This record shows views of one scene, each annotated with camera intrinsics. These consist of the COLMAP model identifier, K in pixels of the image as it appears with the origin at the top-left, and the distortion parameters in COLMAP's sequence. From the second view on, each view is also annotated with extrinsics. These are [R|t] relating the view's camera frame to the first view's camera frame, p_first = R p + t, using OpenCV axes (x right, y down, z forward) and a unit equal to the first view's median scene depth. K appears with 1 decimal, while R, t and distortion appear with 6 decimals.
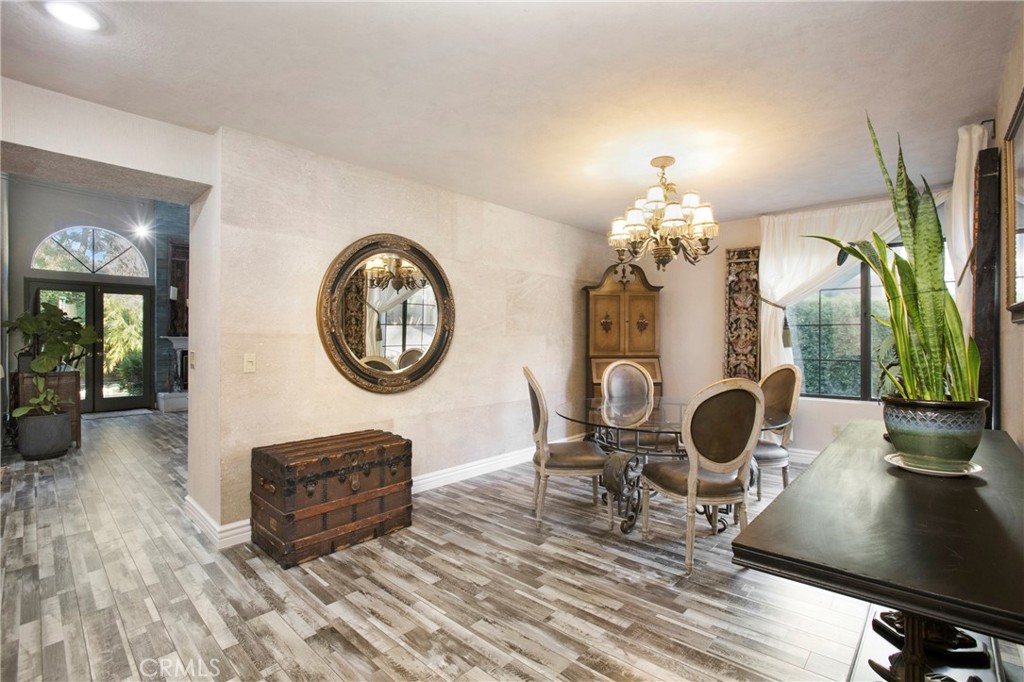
lens RADIAL K [[472.1, 0, 522.7], [0, 472.1, 339.2], [0, 0, 1]] dist [-0.046515, 0.004335]
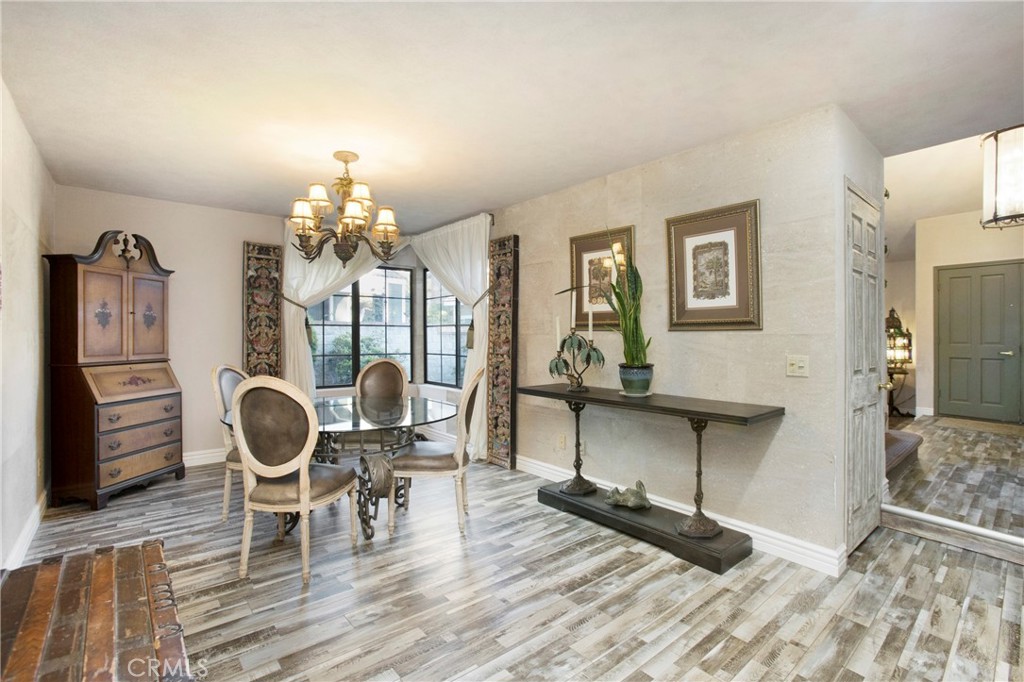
lens RADIAL K [[472.1, 0, 508.2], [0, 472.1, 341.0], [0, 0, 1]] dist [-0.046515, 0.004335]
pose [[0.158074, -0.008342, 0.987392, -0.412713], [0.001291, 0.999965, 0.008242, -0.000080], [-0.987426, -0.000028, 0.158080, 0.344427]]
